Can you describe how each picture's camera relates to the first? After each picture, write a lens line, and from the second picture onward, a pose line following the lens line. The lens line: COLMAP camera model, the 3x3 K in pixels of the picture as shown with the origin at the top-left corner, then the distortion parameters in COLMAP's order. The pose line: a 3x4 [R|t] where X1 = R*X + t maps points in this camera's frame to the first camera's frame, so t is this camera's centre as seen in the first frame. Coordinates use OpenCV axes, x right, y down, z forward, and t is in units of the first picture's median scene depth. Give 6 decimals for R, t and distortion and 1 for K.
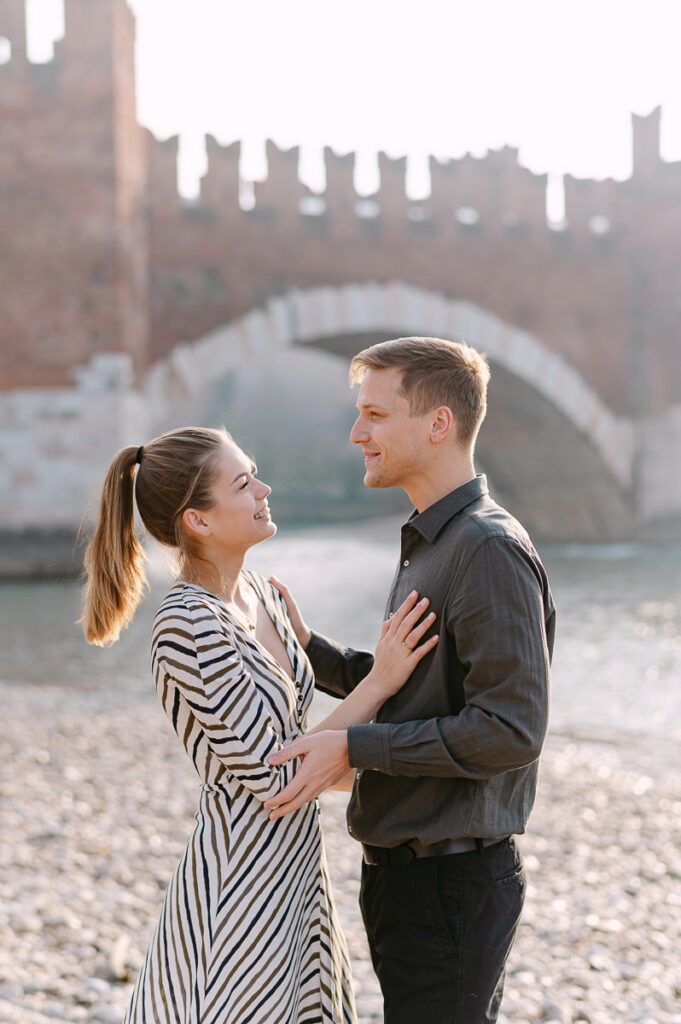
lens RADIAL K [[1733.5, 0, 340.4], [0, 1733.5, 497.5], [0, 0, 1]] dist [0.166373, -0.058193]
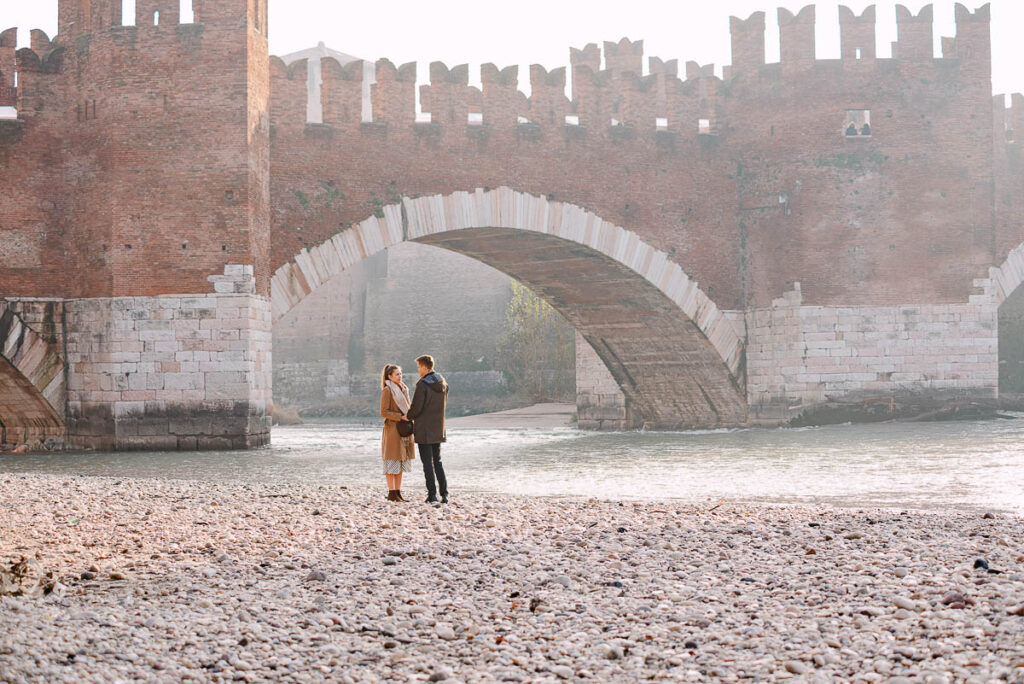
lens RADIAL K [[2296.7, 0, 512.0], [0, 2296.7, 342.0], [0, 0, 1]] dist [-0.255638, -0.505560]
pose [[0.999773, -0.003586, -0.021010, 0.072402], [0.003142, 0.999772, -0.021117, 0.005140], [0.021081, 0.021046, 0.999556, -0.463533]]
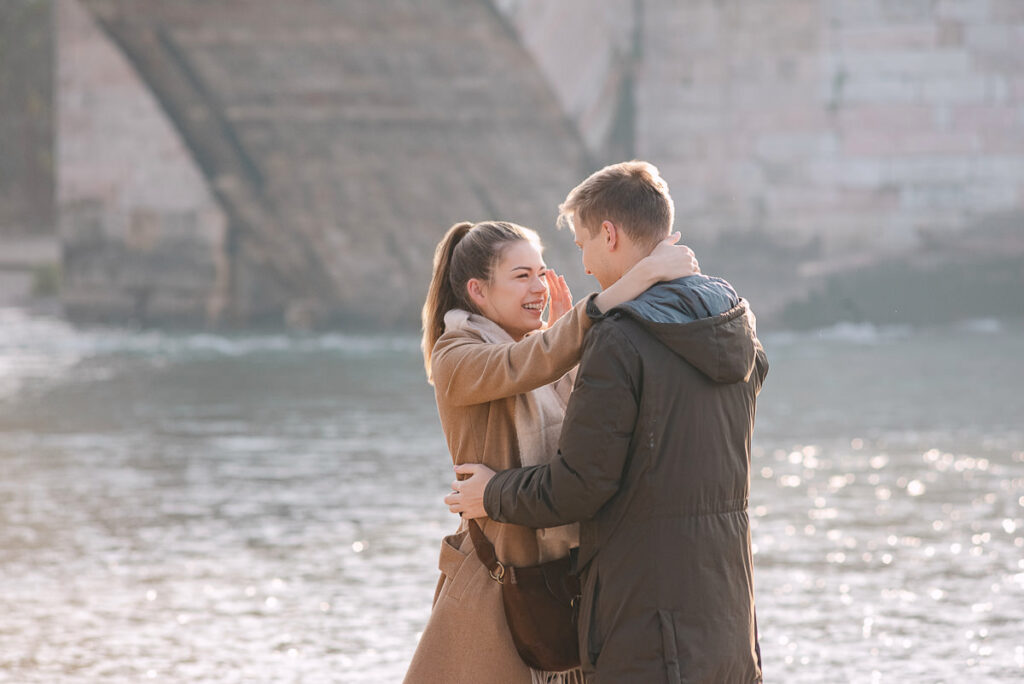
lens RADIAL K [[6170.5, 0, 528.9], [0, 6170.5, 341.1], [0, 0, 1]] dist [2.505663, -11.894342]
pose [[0.992511, 0.008515, 0.121862, 0.013310], [-0.011963, 0.999548, 0.027594, -0.002653], [-0.121572, -0.028845, 0.992163, -0.180357]]
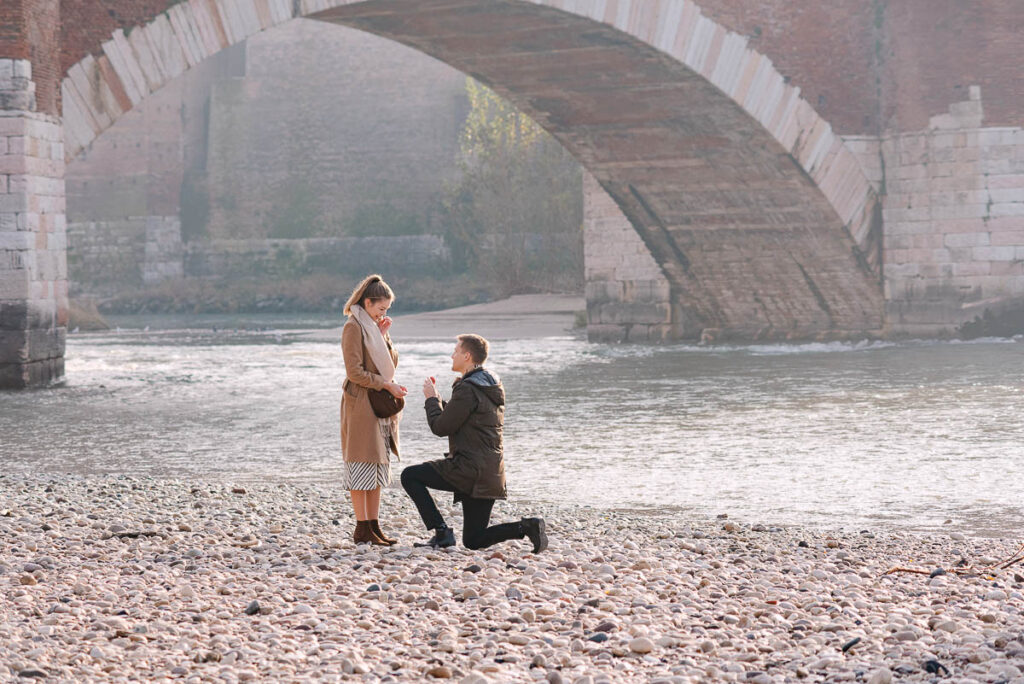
lens RADIAL K [[3755.2, 0, 512.0], [0, 3755.2, 342.0], [0, 0, 1]] dist [0.364794, 1.561972]
pose [[0.999983, -0.005881, -0.000595, 0.052360], [0.005893, 0.999727, 0.022595, -0.002702], [0.000462, -0.022598, 0.999745, -0.380966]]
